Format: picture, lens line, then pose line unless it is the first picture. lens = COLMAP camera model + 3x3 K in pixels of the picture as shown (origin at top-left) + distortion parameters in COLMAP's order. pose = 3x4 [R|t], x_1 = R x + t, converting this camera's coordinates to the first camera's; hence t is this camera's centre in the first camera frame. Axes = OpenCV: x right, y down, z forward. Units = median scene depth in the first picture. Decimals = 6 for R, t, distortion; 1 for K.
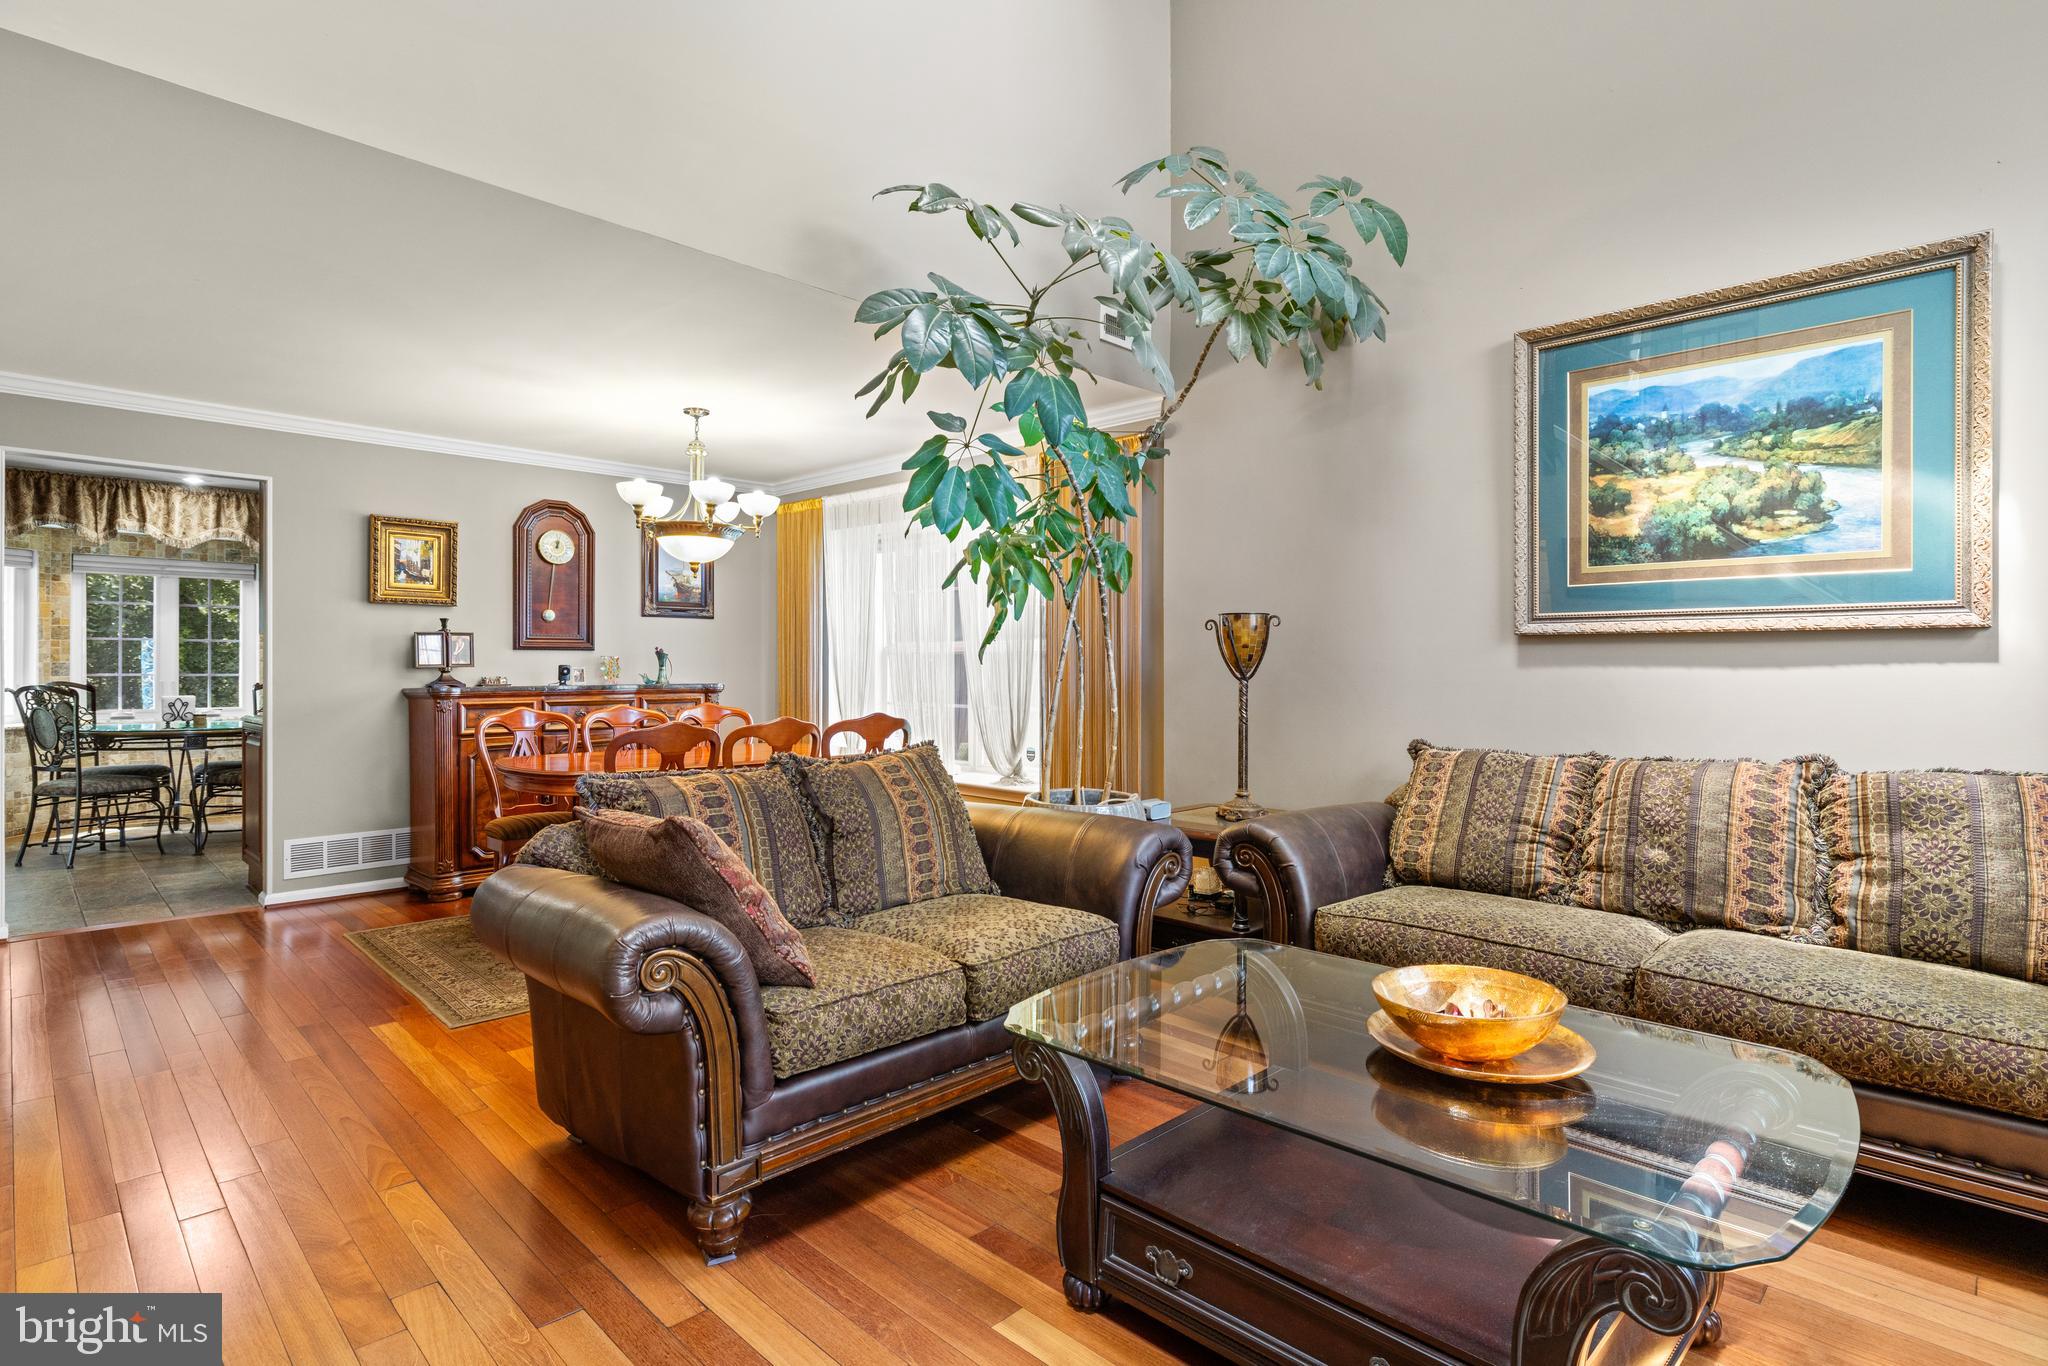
lens RADIAL K [[1021.8, 0, 1028.0], [0, 1021.8, 672.1], [0, 0, 1]] dist [0.003437, -0.000528]
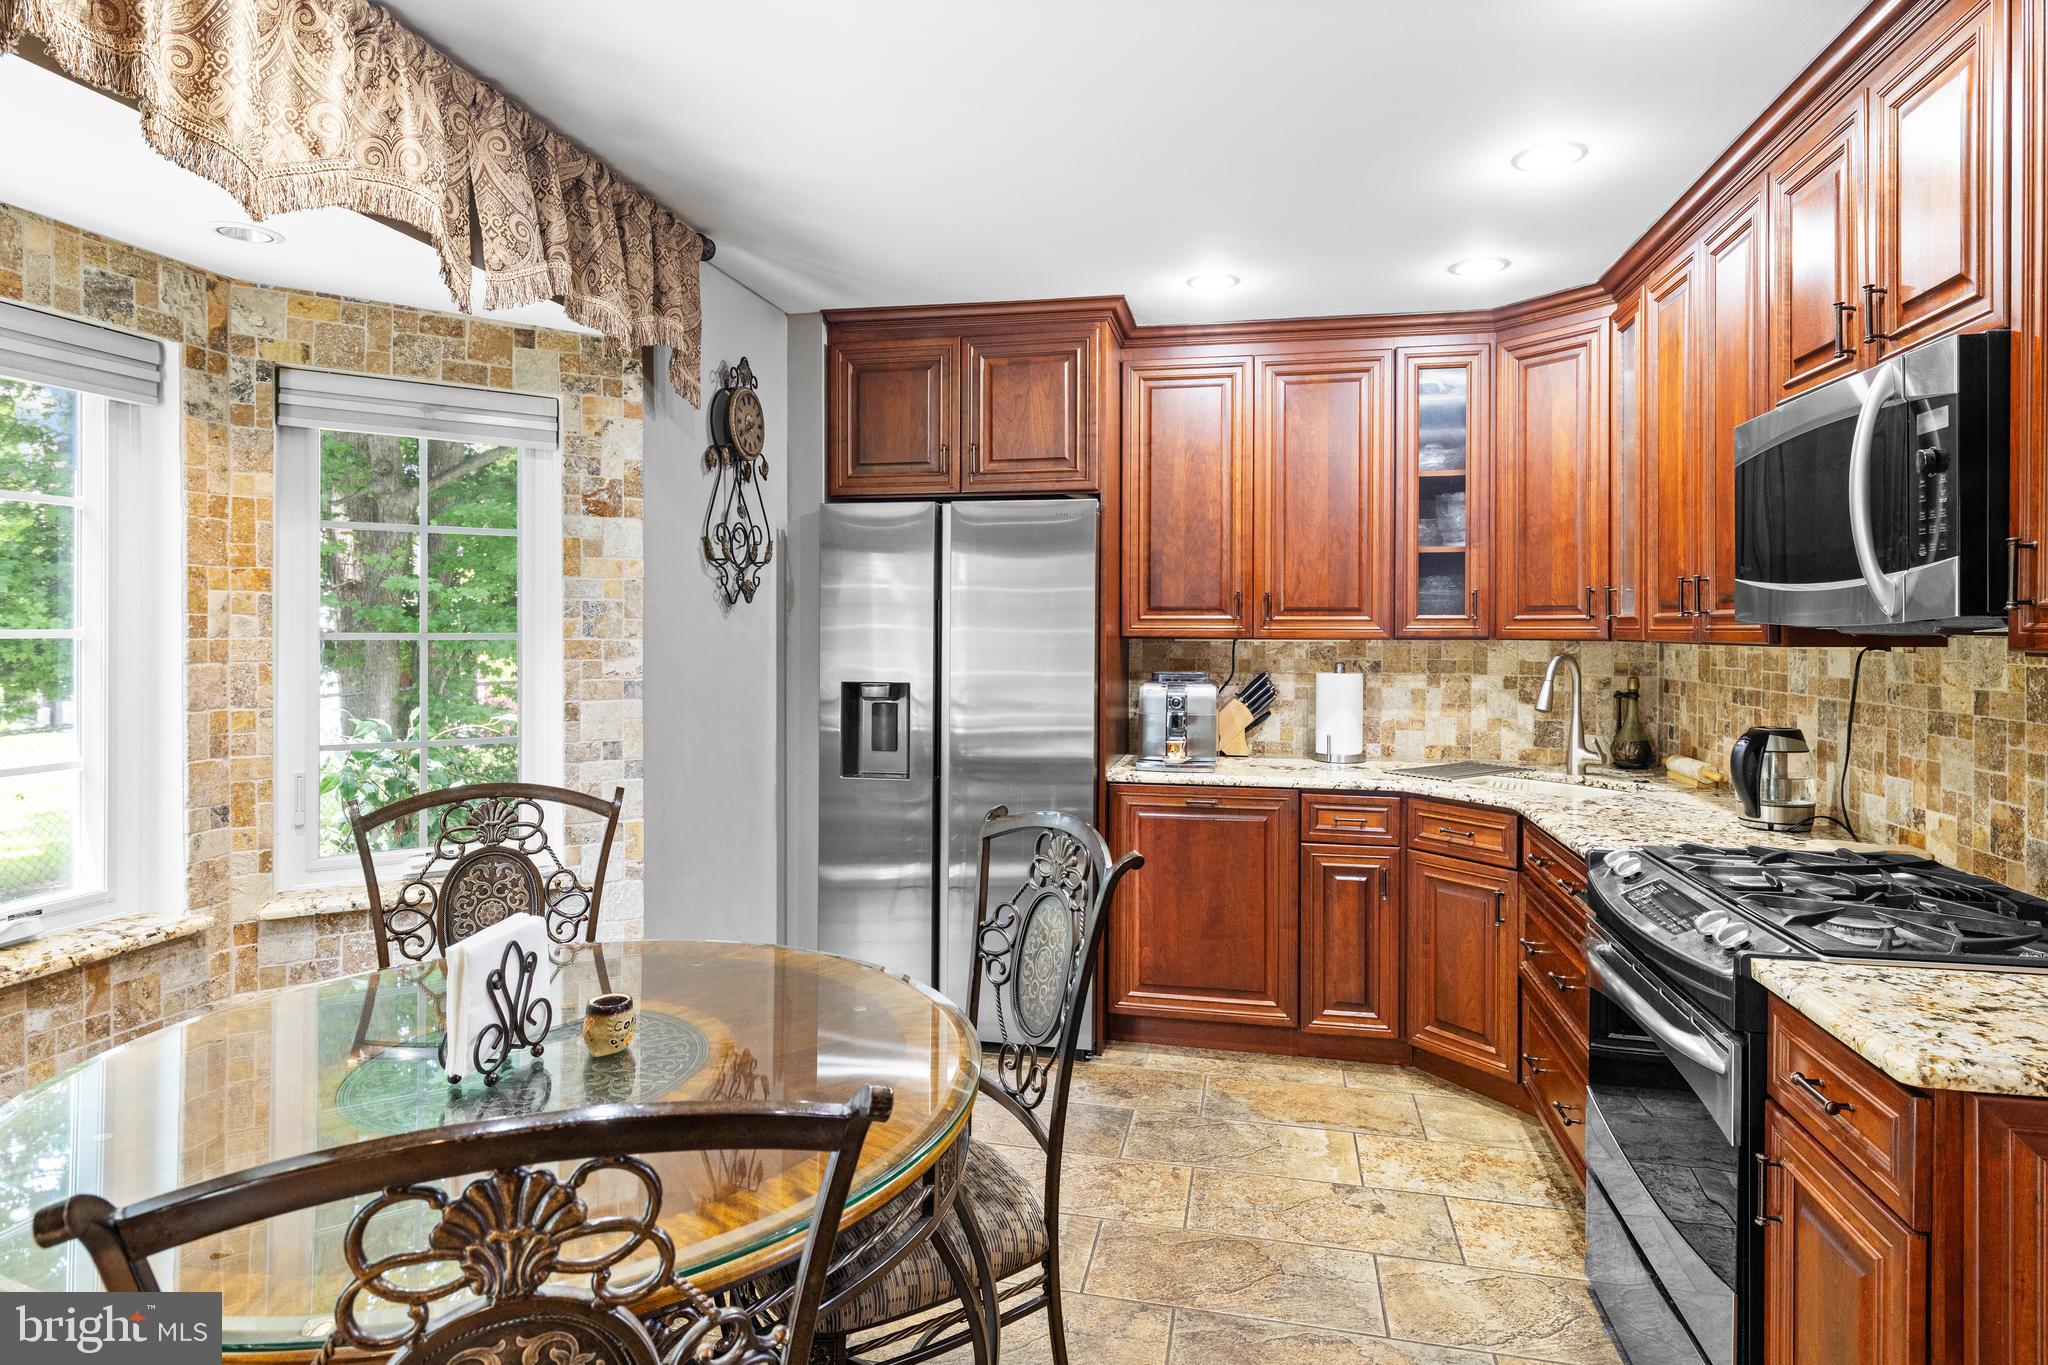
lens RADIAL K [[1124.4, 0, 1024.8], [0, 1124.4, 640.4], [0, 0, 1]] dist [0.002951, 0.000920]
pose [[0.839238, -0.004546, 0.543745, -1.138867], [0.000186, 0.999967, 0.008074, -0.048497], [-0.543764, -0.006675, 0.839211, 0.995218]]
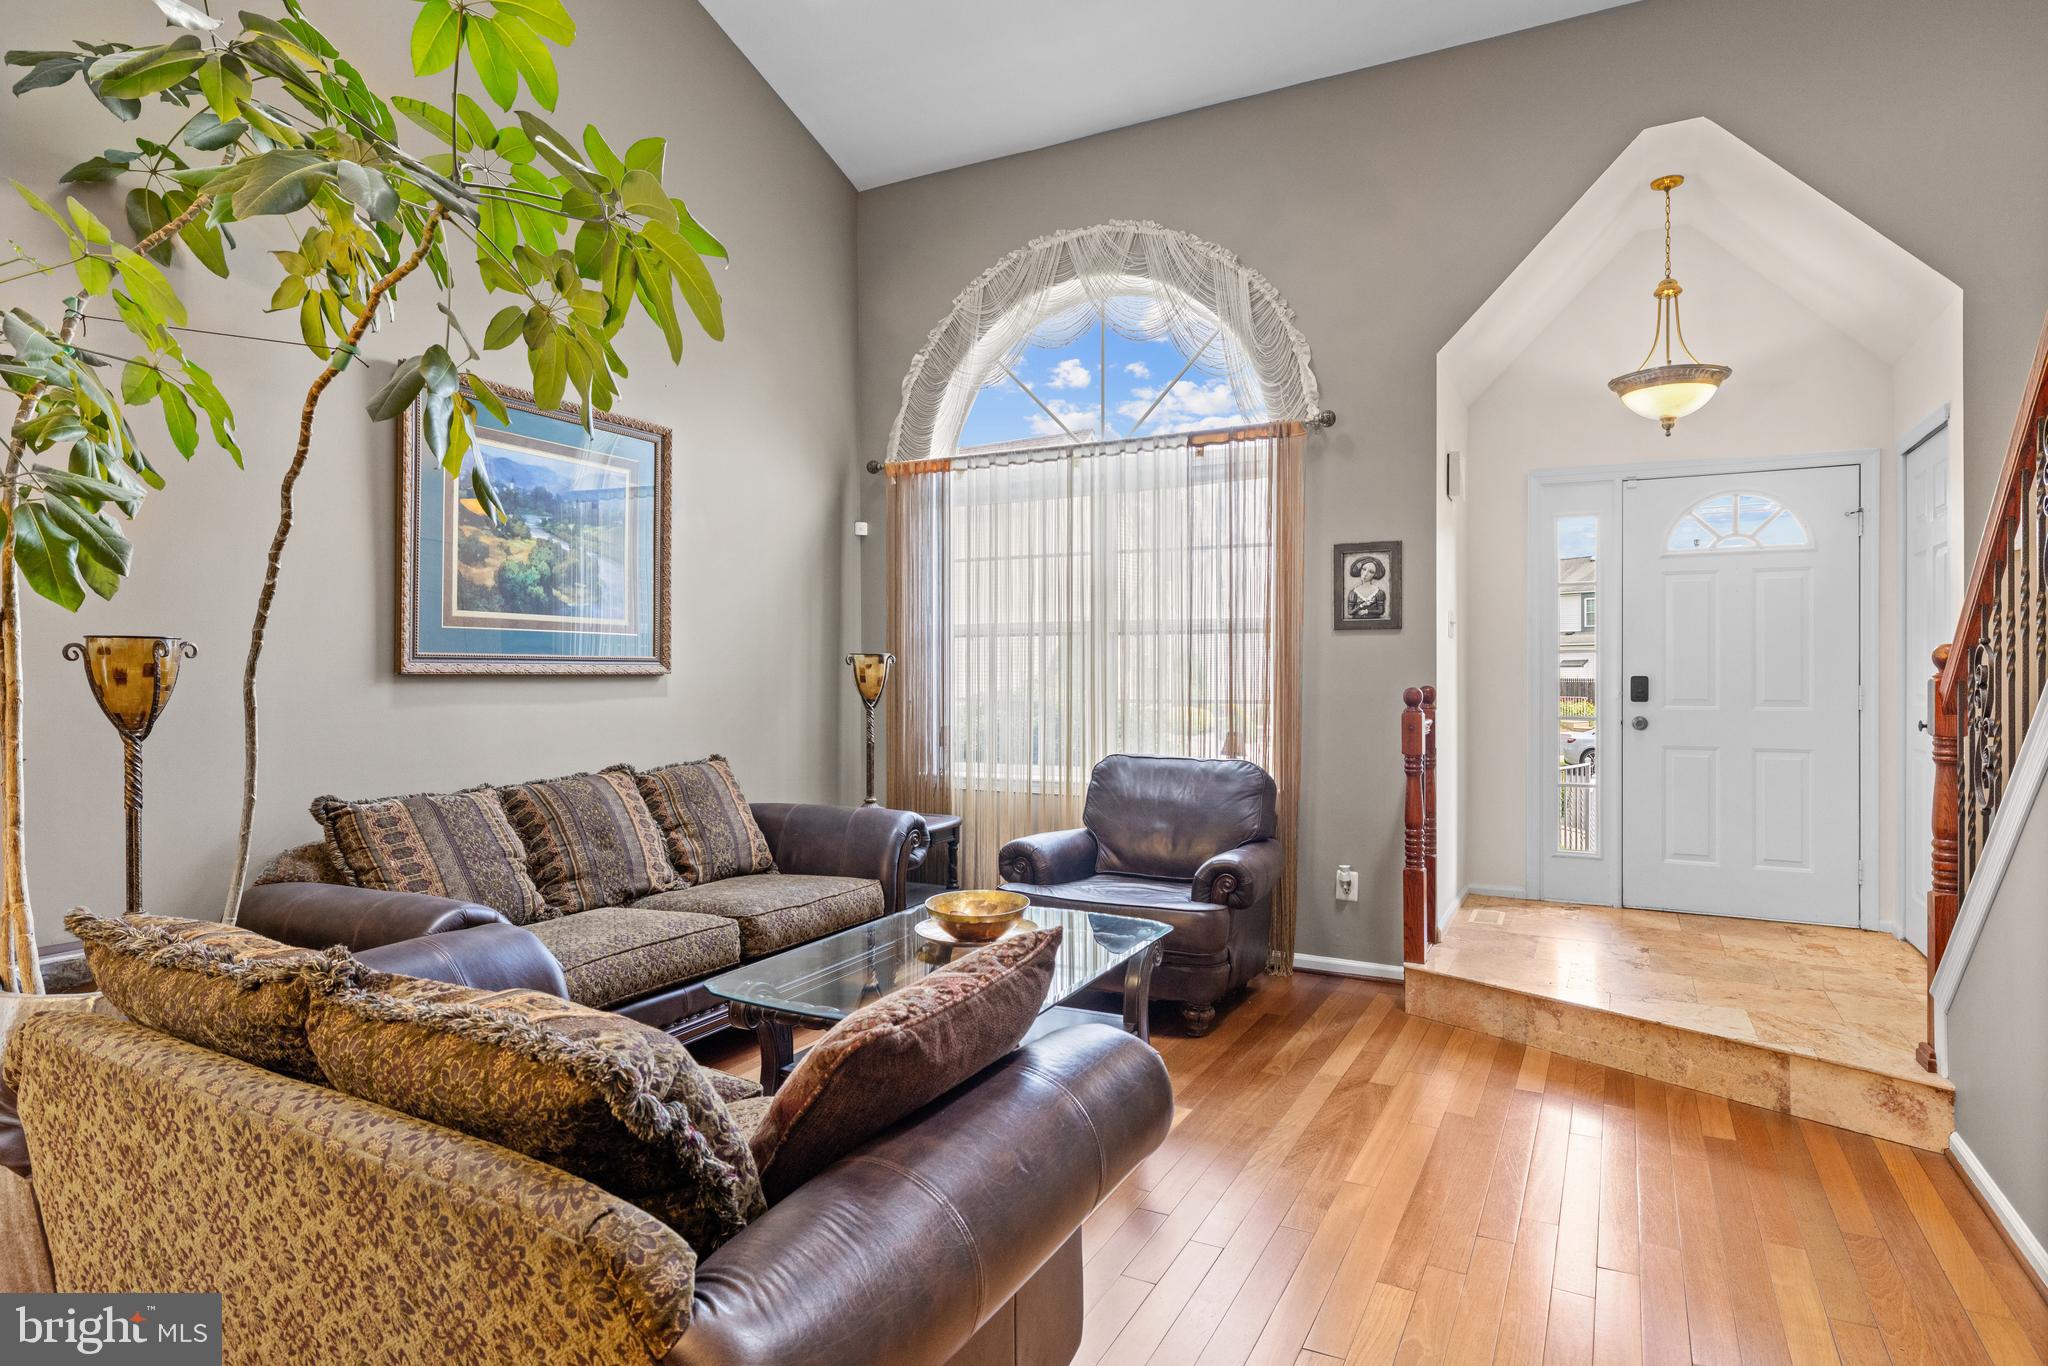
lens RADIAL K [[1120.0, 0, 1018.5], [0, 1120.0, 672.8], [0, 0, 1]] dist [0.002859, -0.000072]
pose [[-0.285953, -0.004383, 0.958234, -0.490261], [-0.000632, 0.999990, 0.004386, -0.029382], [-0.958243, 0.000649, -0.285953, 0.525228]]
